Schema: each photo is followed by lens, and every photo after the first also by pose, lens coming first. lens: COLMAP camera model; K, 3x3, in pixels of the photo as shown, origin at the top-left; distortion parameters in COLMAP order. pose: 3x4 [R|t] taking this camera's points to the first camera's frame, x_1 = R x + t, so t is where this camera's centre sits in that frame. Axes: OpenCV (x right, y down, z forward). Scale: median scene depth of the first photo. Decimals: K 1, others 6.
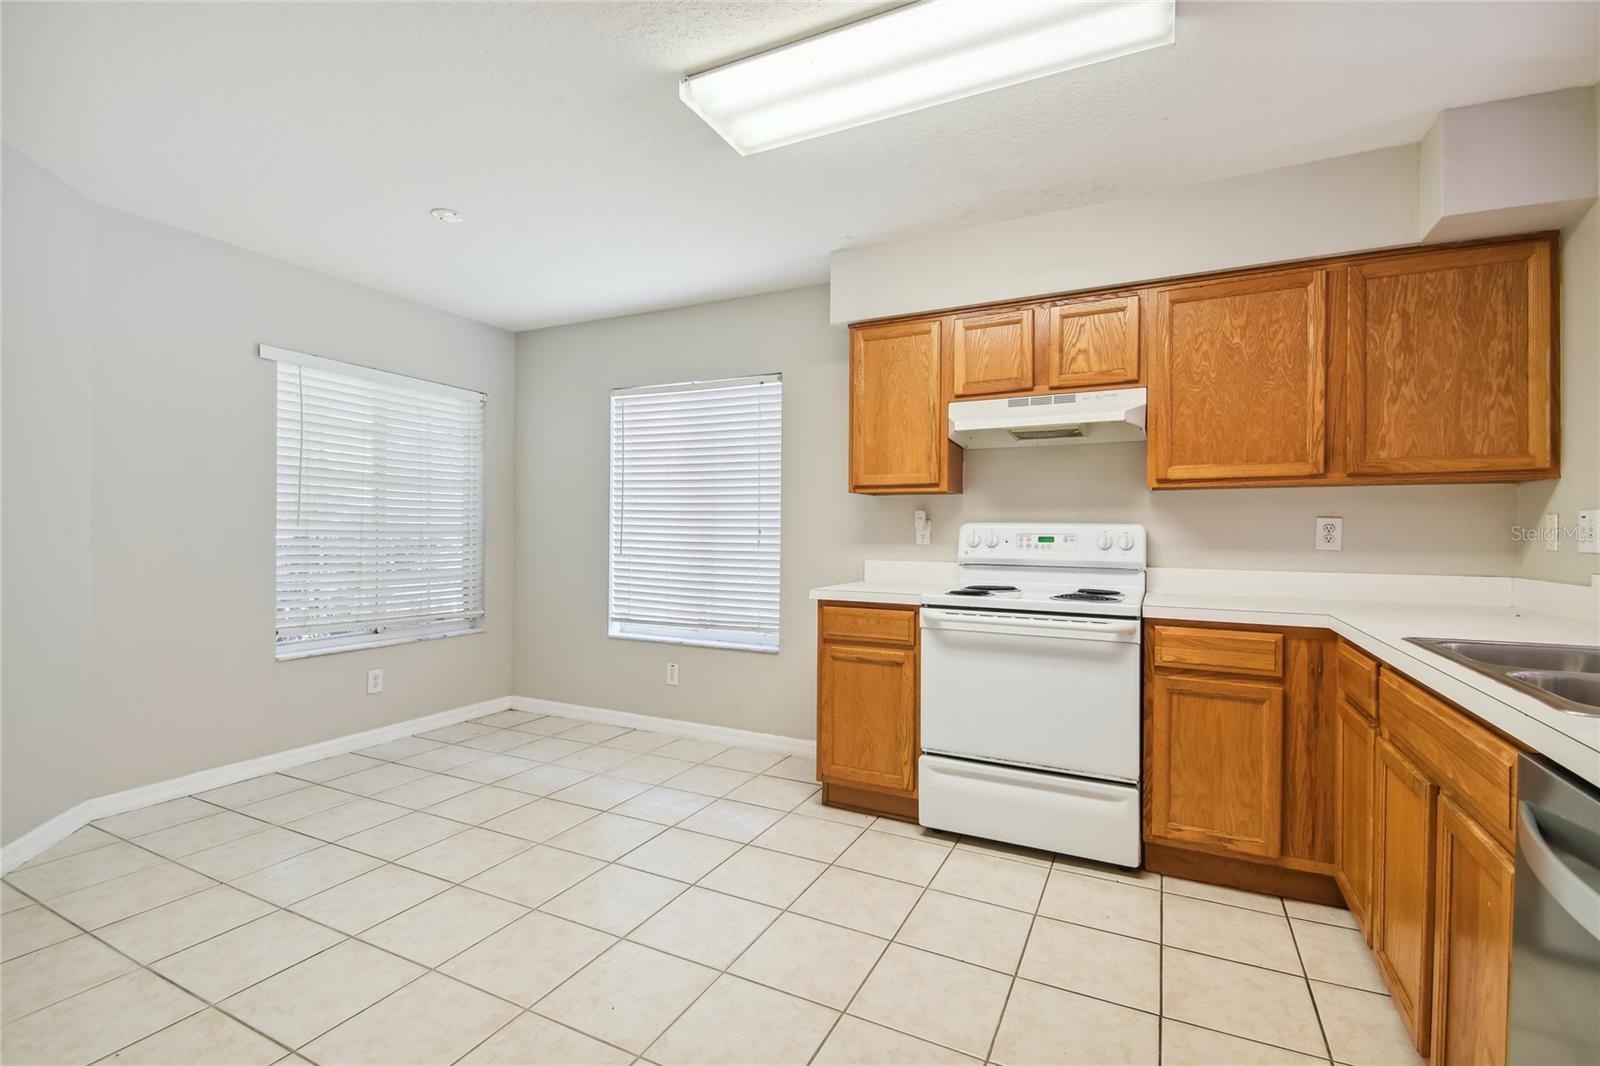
lens RADIAL K [[708.4, 0, 800.0], [0, 708.4, 533.0], [0, 0, 1]] dist [0.036728, -0.027741]
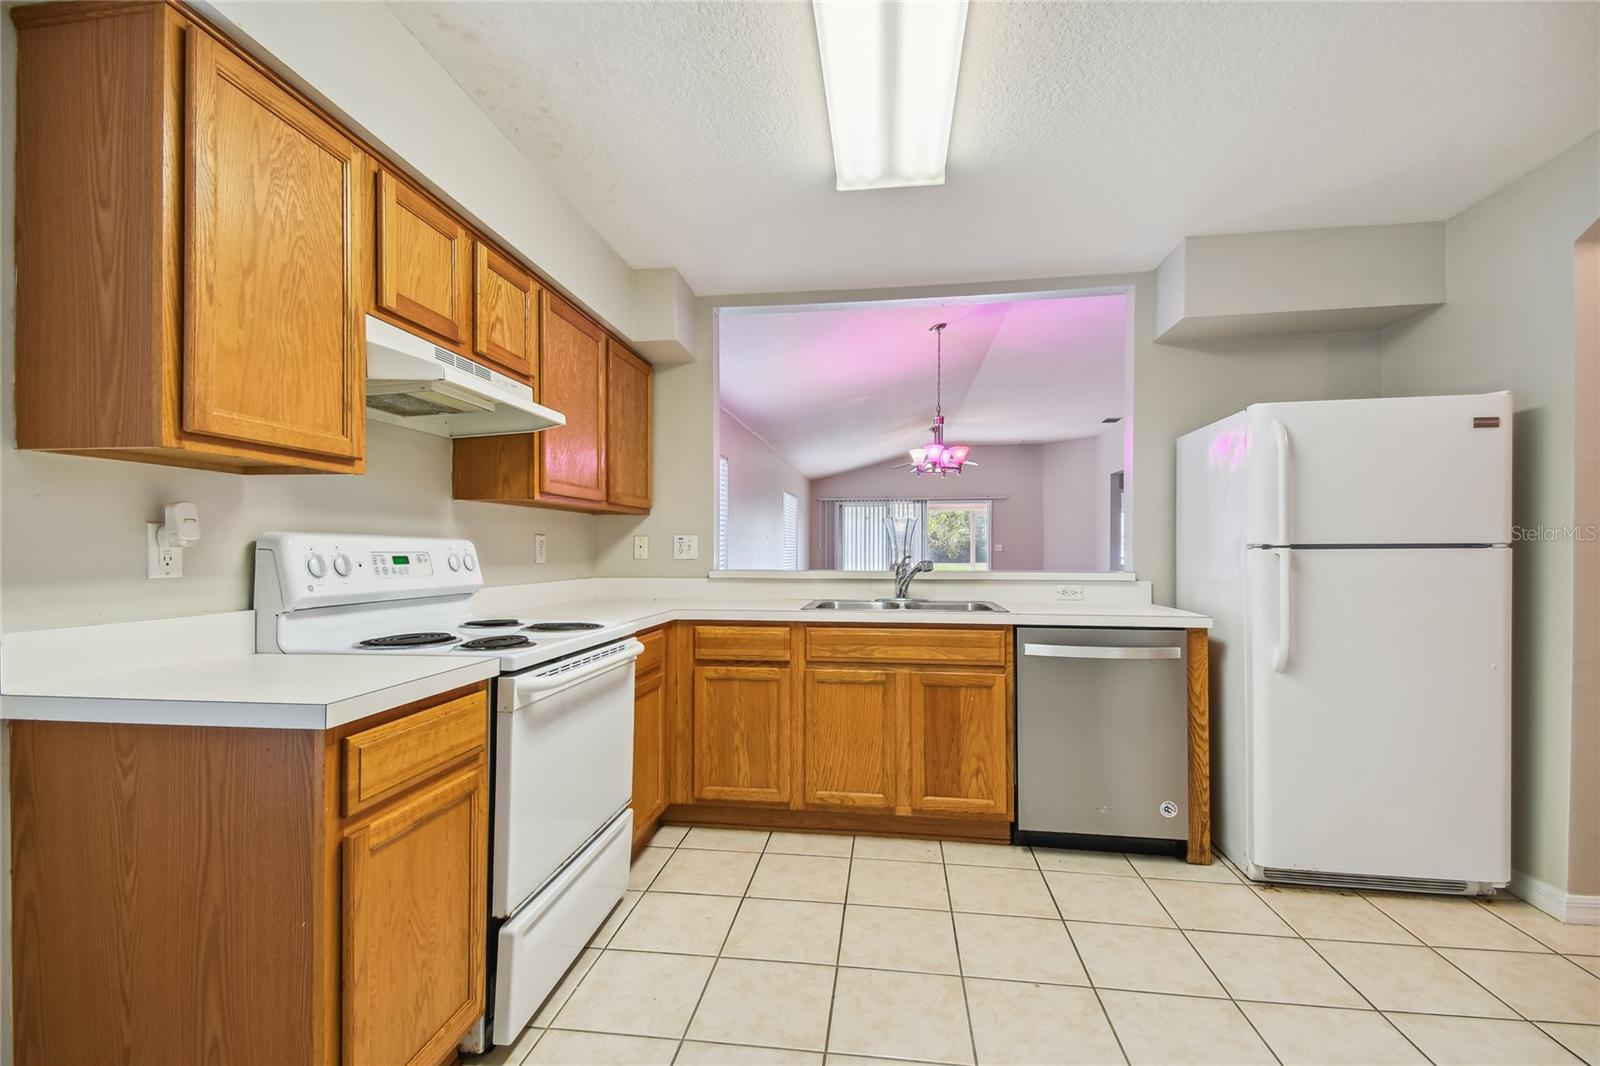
lens RADIAL K [[701.6, 0, 804.2], [0, 701.6, 547.5], [0, 0, 1]] dist [0.056756, -0.030043]
pose [[-0.336151, -0.005774, 0.941791, -0.542611], [-0.002475, 0.999983, 0.005247, -0.009421], [-0.941805, -0.000567, -0.336159, 1.116207]]
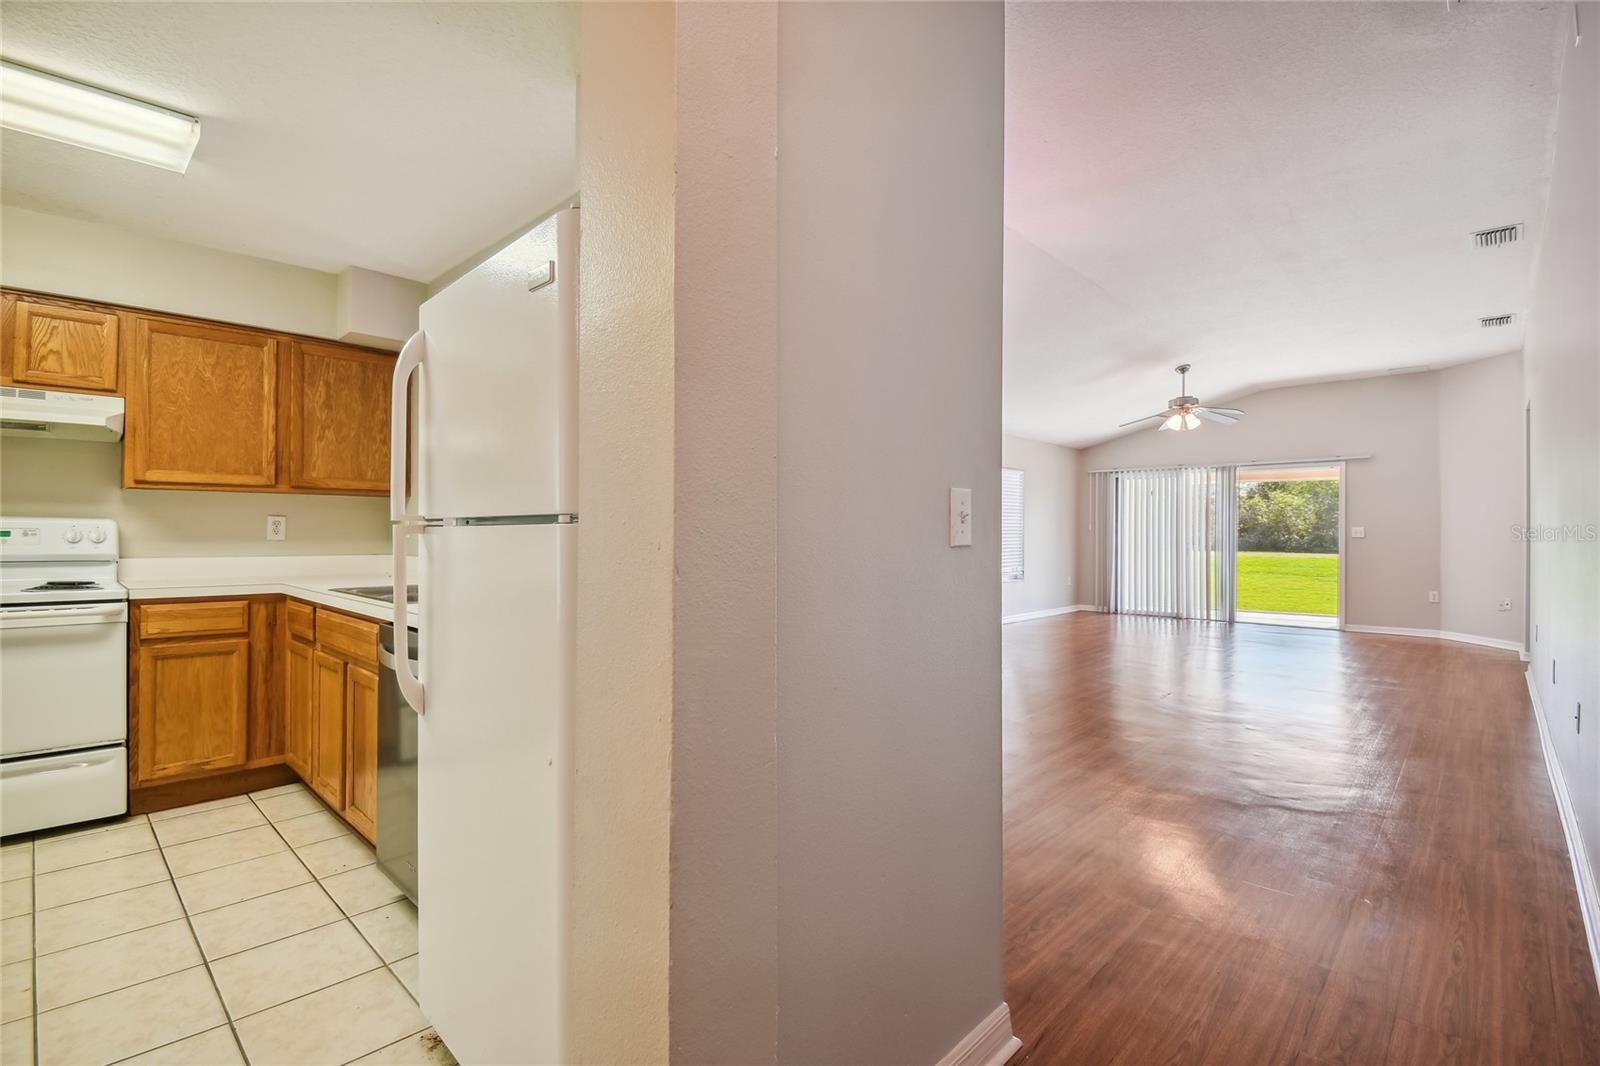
lens RADIAL K [[728.6, 0, 805.8], [0, 728.6, 527.5], [0, 0, 1]] dist [0.020411, -0.026597]
pose [[0.279093, 0.001338, 0.960263, -0.359186], [-0.000852, 0.999999, -0.001145, 0.001006], [-0.960264, -0.000498, 0.279093, -0.403880]]
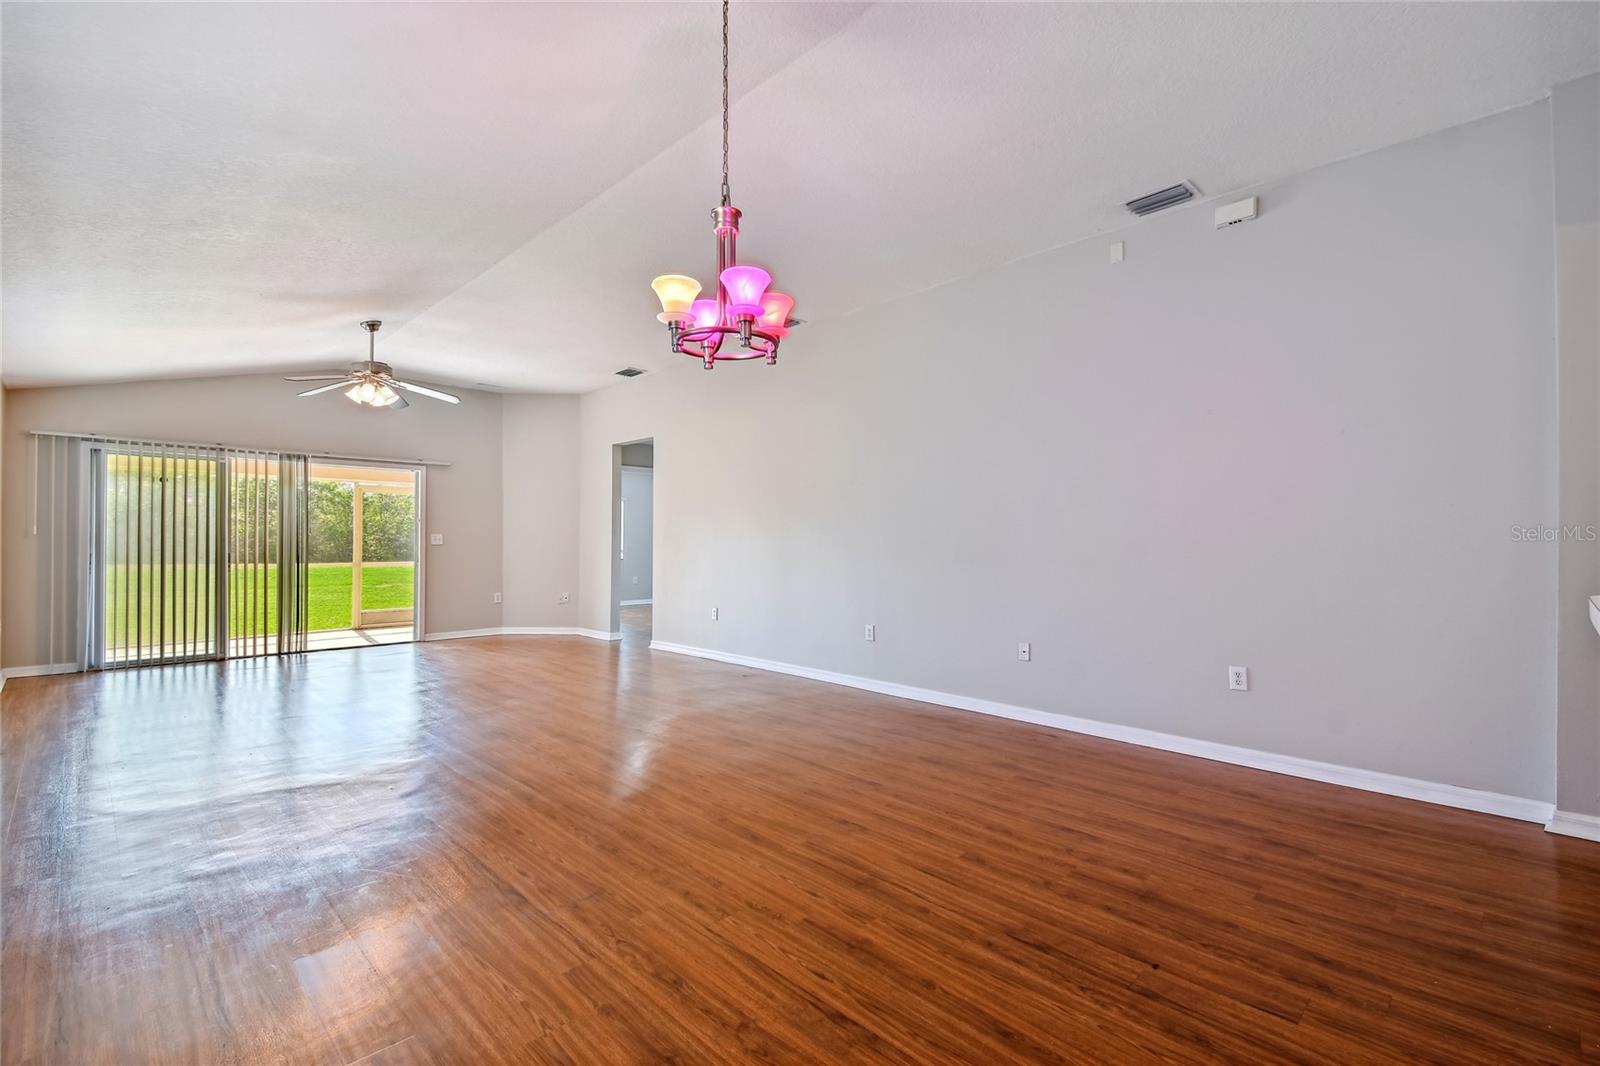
lens RADIAL K [[701.6, 0, 804.2], [0, 701.6, 547.5], [0, 0, 1]] dist [0.056756, -0.030043]
pose [[-0.950661, -0.012265, 0.309990, 1.107366], [-0.009469, 0.999900, 0.010522, 0.004731], [-0.310088, 0.007068, -0.950682, 0.773549]]
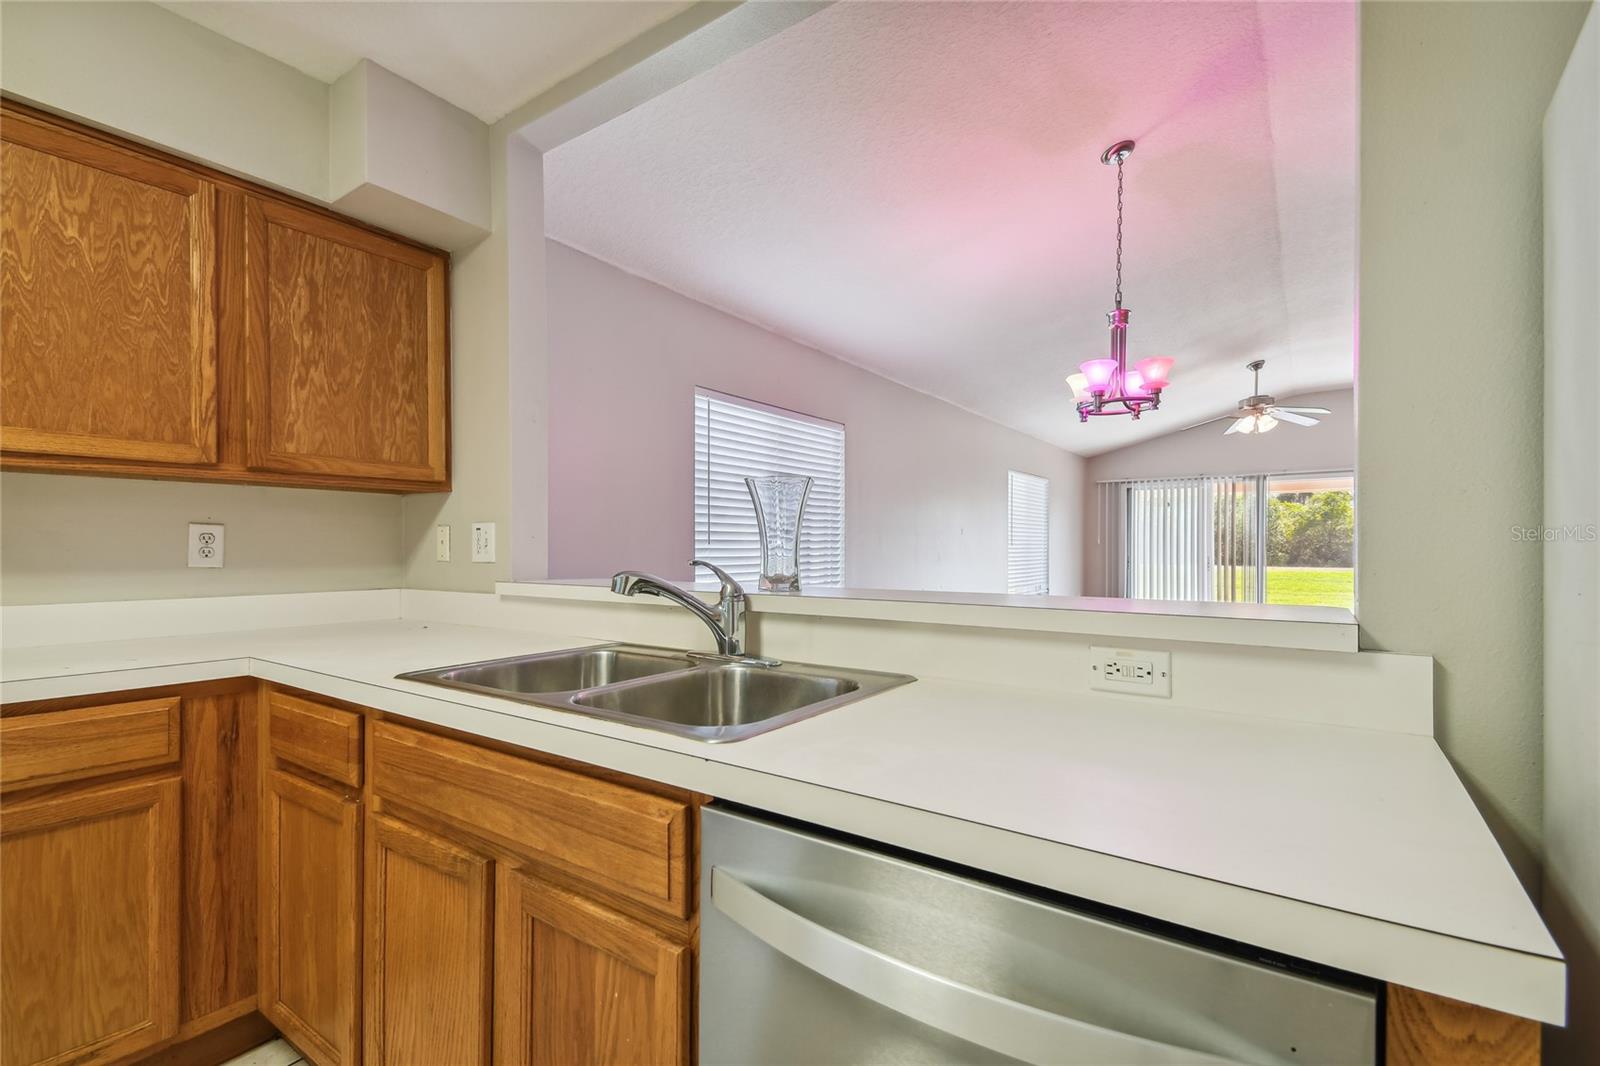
lens RADIAL K [[714.0, 0, 799.0], [0, 714.0, 549.9], [0, 0, 1]] dist [0.045061, -0.023356]
pose [[0.142798, -0.010582, 0.989695, 0.080723], [0.002559, 0.999943, 0.010322, -0.000901], [-0.989748, 0.001059, 0.142817, 0.314013]]
